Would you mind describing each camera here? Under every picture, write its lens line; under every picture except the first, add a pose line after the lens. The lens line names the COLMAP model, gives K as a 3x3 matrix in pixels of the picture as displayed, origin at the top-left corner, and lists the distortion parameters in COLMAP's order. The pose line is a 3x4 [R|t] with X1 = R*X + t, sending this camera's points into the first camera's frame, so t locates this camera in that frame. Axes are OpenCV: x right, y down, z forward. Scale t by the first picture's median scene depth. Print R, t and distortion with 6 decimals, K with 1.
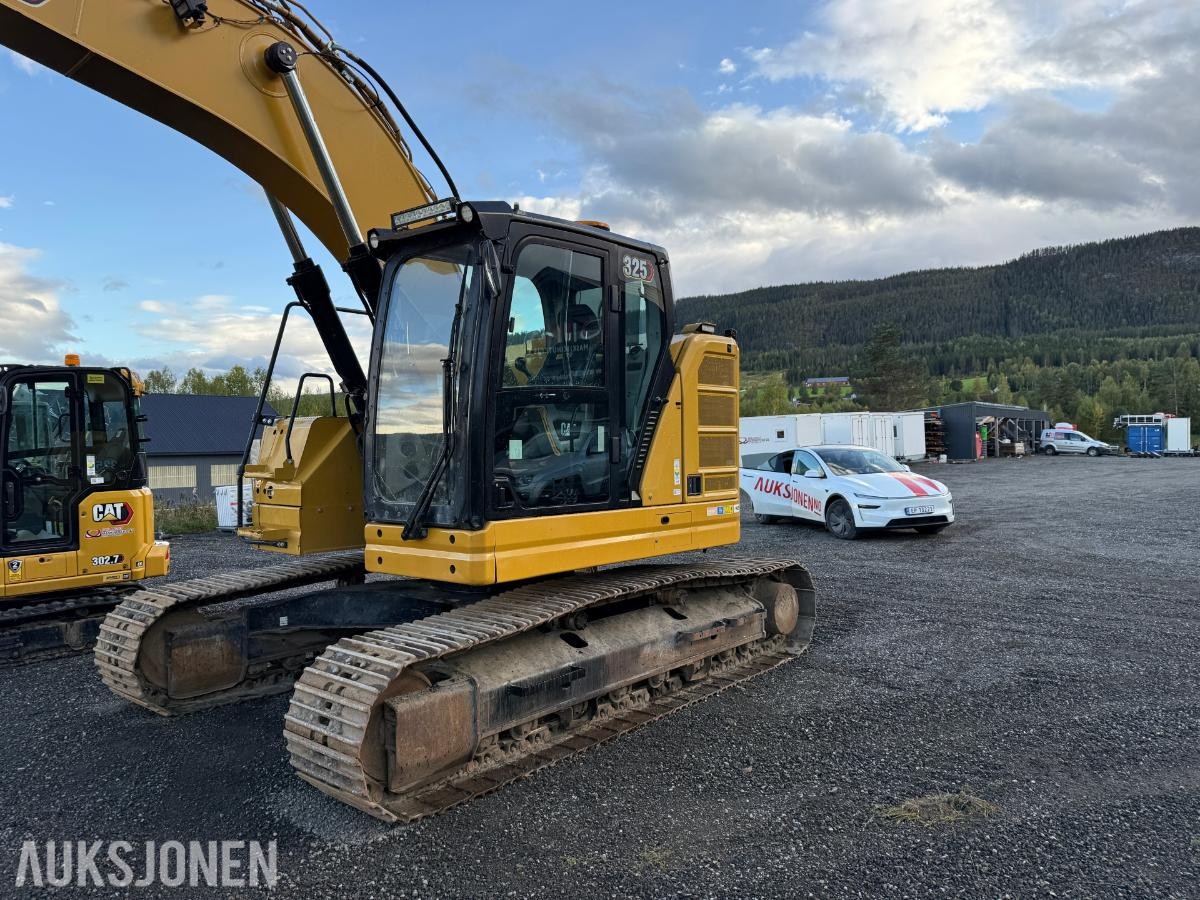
lens RADIAL K [[832.6, 0, 601.4], [0, 832.6, 452.0], [0, 0, 1]] dist [0.118858, -0.184940]
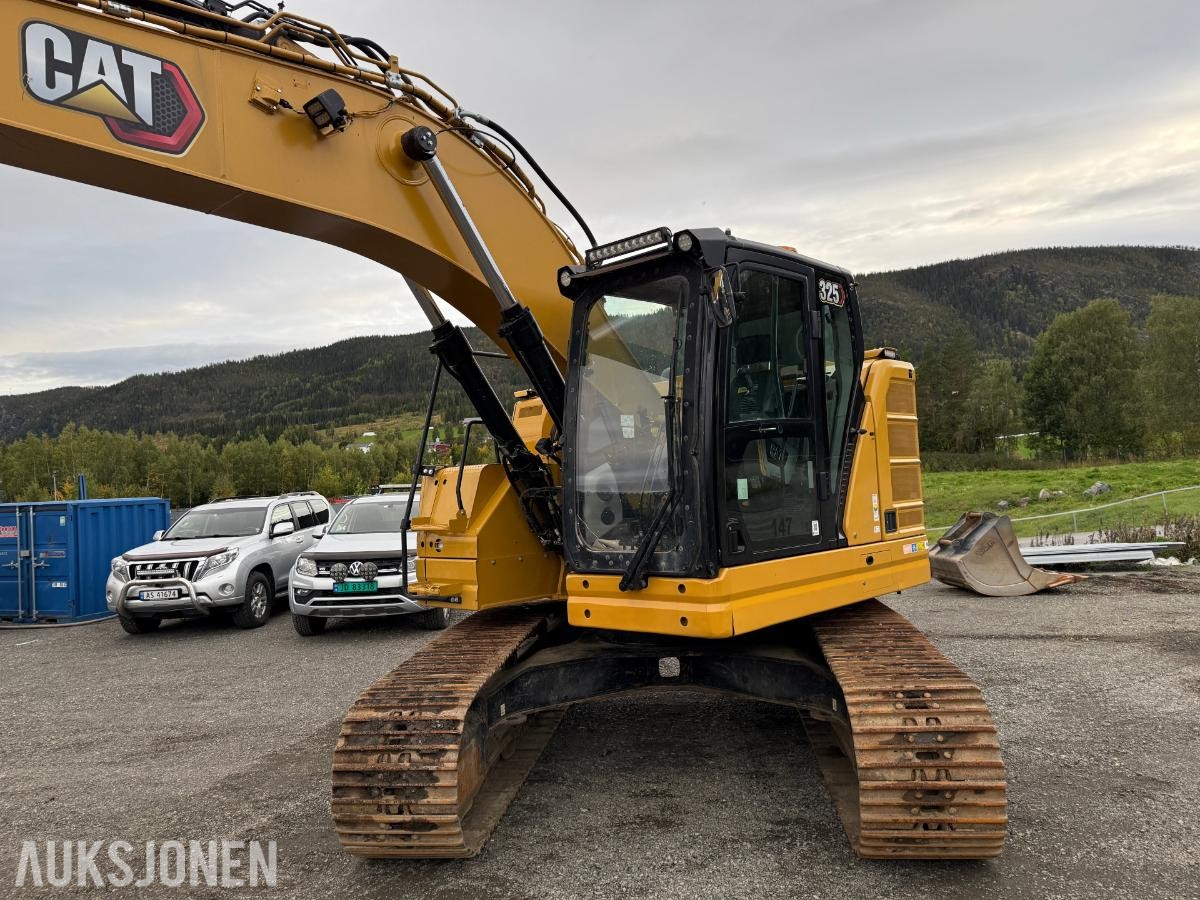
lens RADIAL K [[842.1, 0, 602.6], [0, 842.1, 452.1], [0, 0, 1]] dist [0.048827, -0.060466]
pose [[0.998617, -0.042140, -0.031426, -0.180602], [0.040536, 0.997925, -0.050019, -0.002719], [0.033469, 0.048676, 0.998254, 0.045958]]
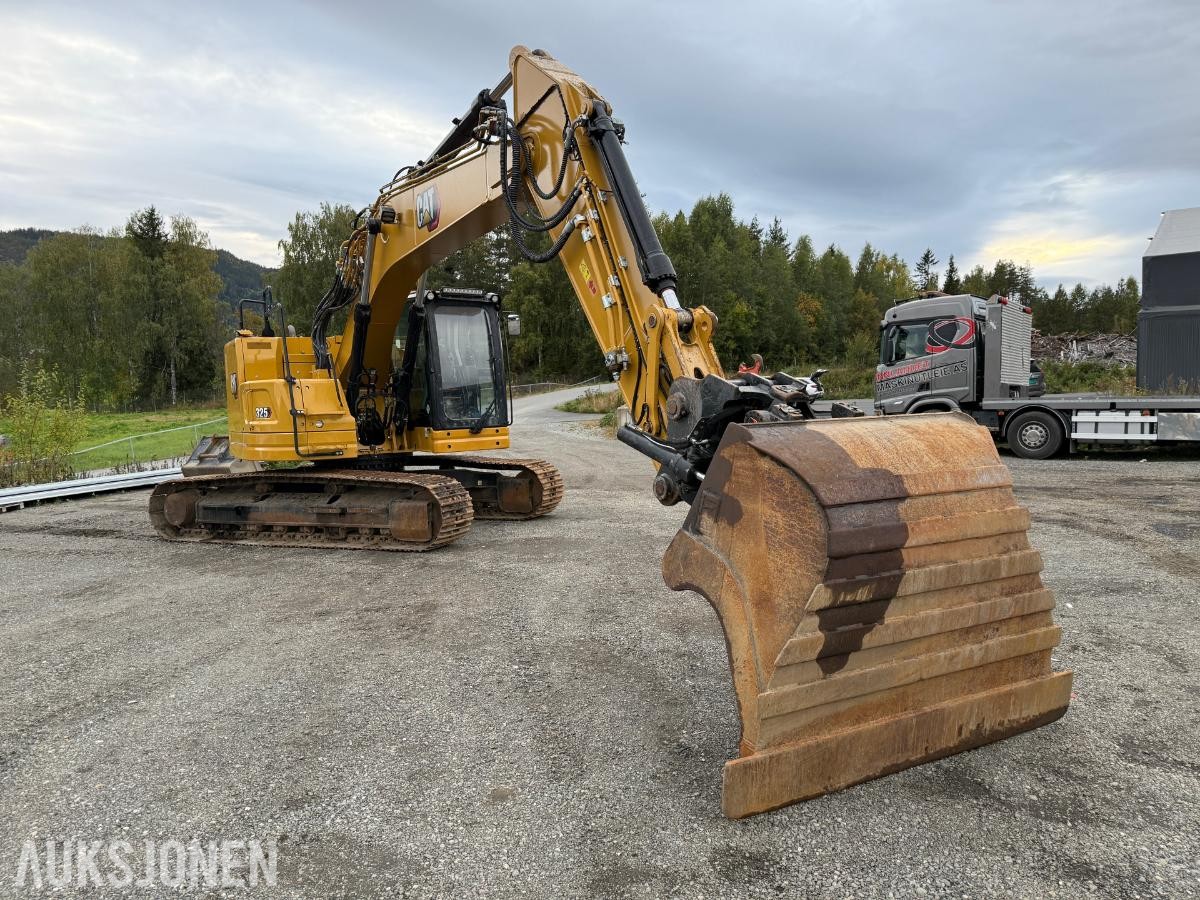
lens RADIAL K [[837.4, 0, 605.2], [0, 837.4, 461.9], [0, 0, 1]] dist [0.113653, -0.193768]
pose [[0.292950, -0.070626, 0.953516, -1.922908], [0.036771, 0.997363, 0.062577, 0.040790], [-0.955421, 0.016730, 0.294774, -0.025907]]
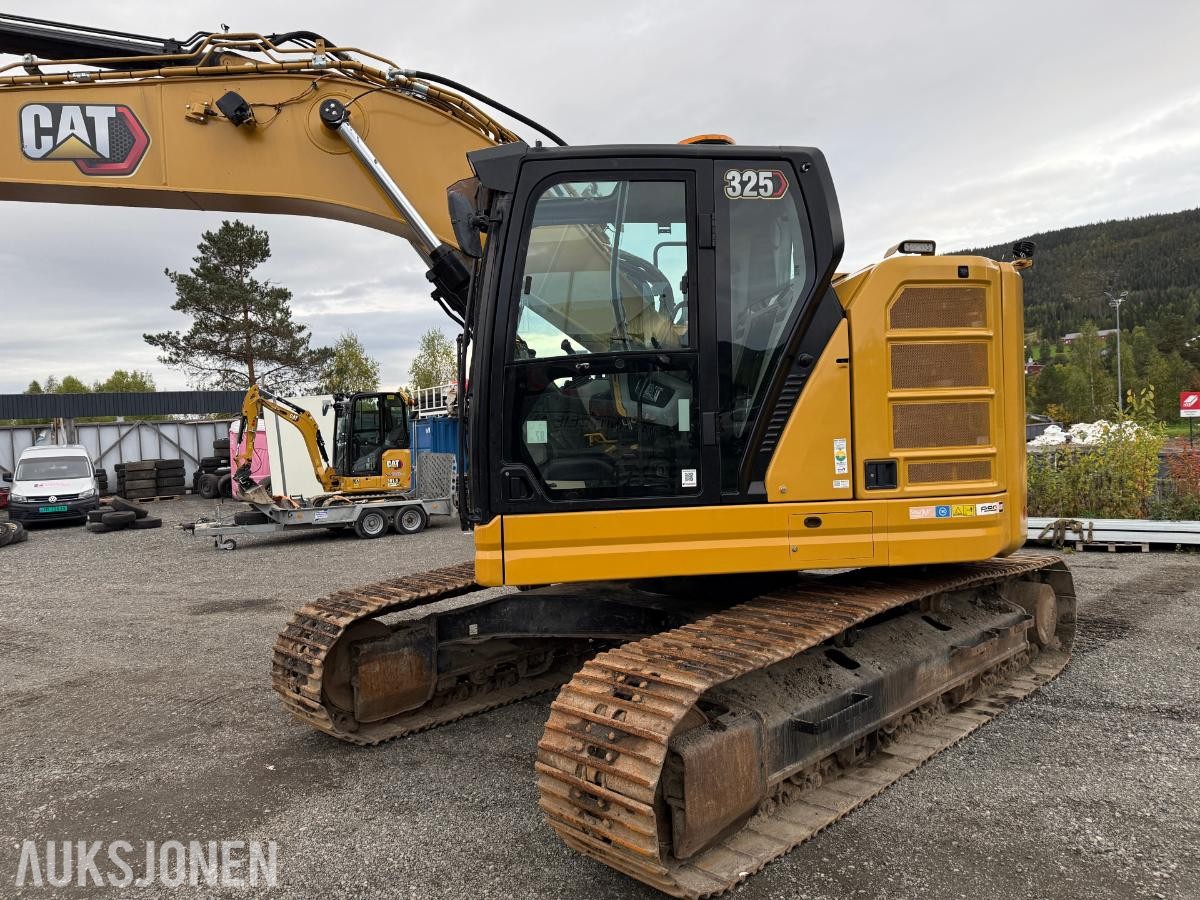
lens RADIAL K [[838.7, 0, 592.8], [0, 838.7, 451.1], [0, 0, 1]] dist [0.065591, -0.075158]
pose [[0.759286, -0.006336, -0.650726, 0.401345], [0.021422, 0.999654, 0.015263, 0.004186], [0.650405, -0.025529, 0.759159, 0.309000]]
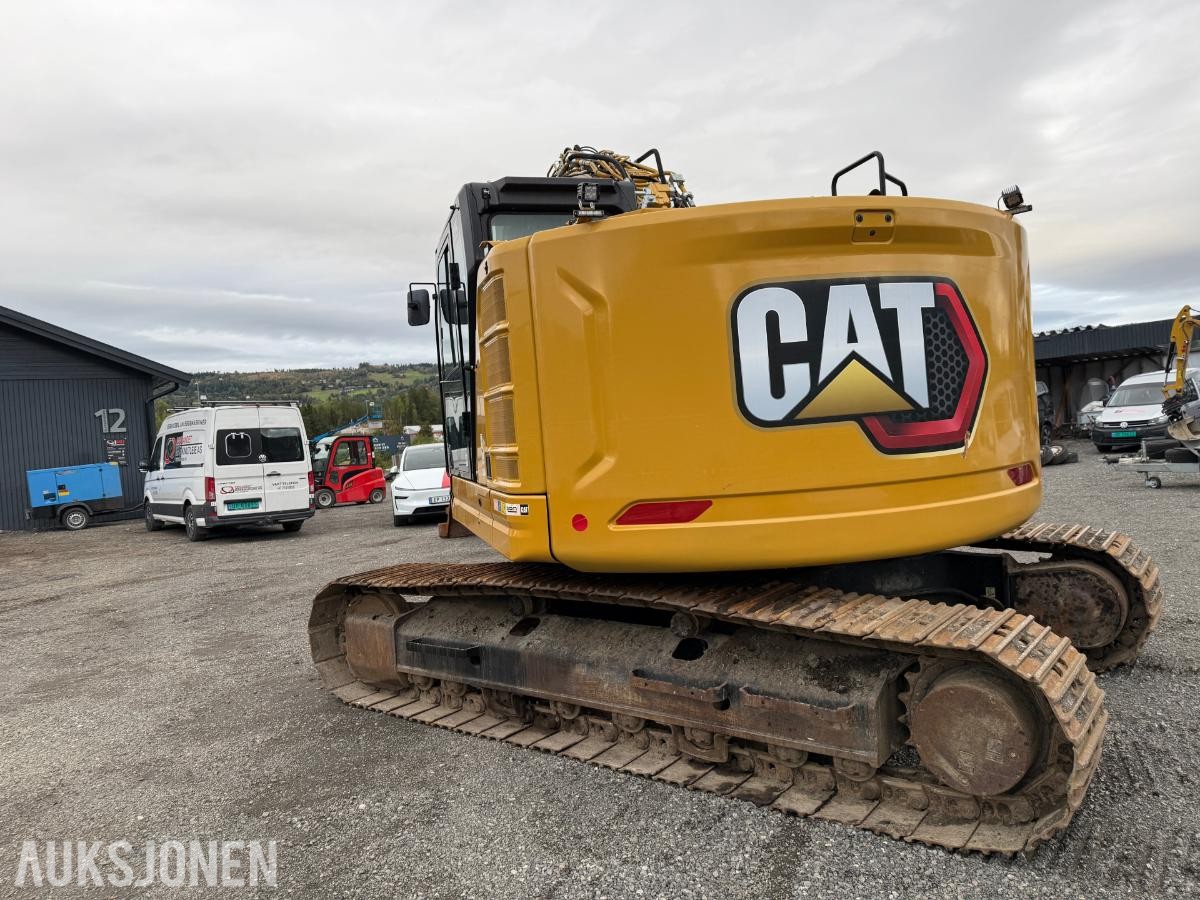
lens RADIAL K [[832.6, 0, 601.4], [0, 832.6, 452.0], [0, 0, 1]] dist [0.118858, -0.184940]
pose [[-0.525777, 0.075831, -0.847236, 0.741433], [0.073234, 0.996356, 0.043730, -0.000817], [0.847464, -0.039054, -0.529414, 1.545937]]
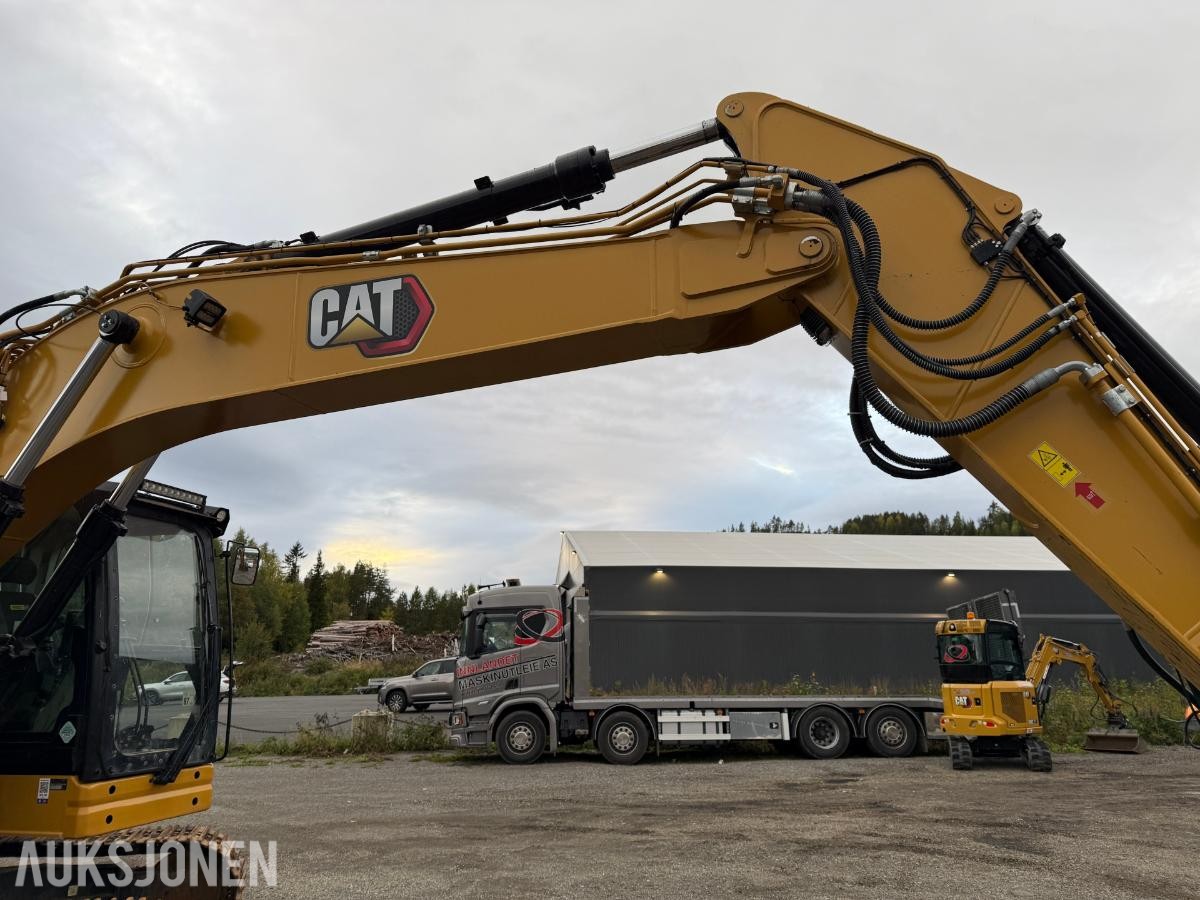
lens RADIAL K [[842.1, 0, 602.6], [0, 842.1, 452.1], [0, 0, 1]] dist [0.048827, -0.060466]
pose [[-0.430166, 0.249677, 0.867536, -1.275438], [0.037289, 0.965087, -0.259263, -0.004989], [-0.901979, -0.079177, -0.424458, 0.806944]]
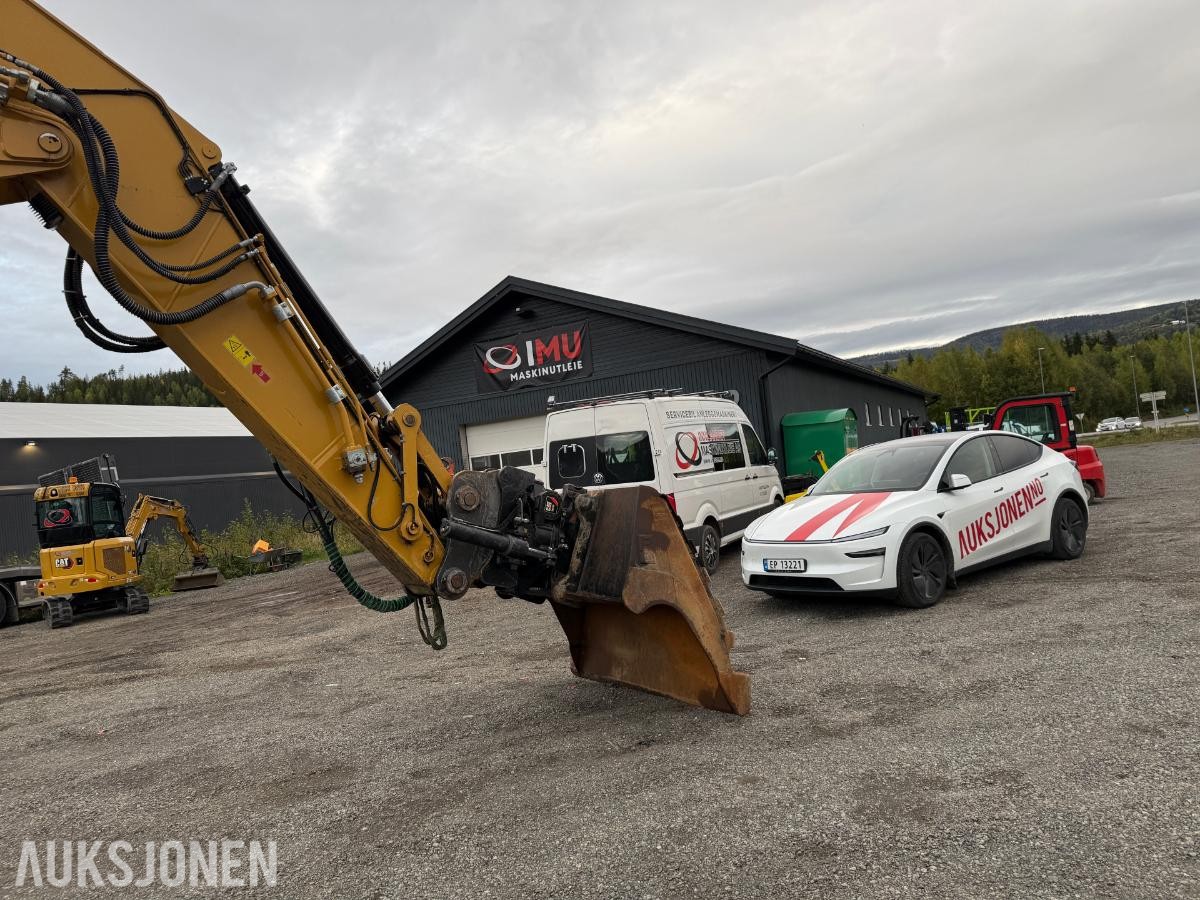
lens RADIAL K [[838.7, 0, 592.8], [0, 838.7, 451.1], [0, 0, 1]] dist [0.065591, -0.075158]
pose [[-0.980213, 0.141717, 0.138201, -1.343745], [0.141213, 0.989887, -0.013493, 0.021474], [-0.138716, 0.006290, -0.990312, 1.052363]]
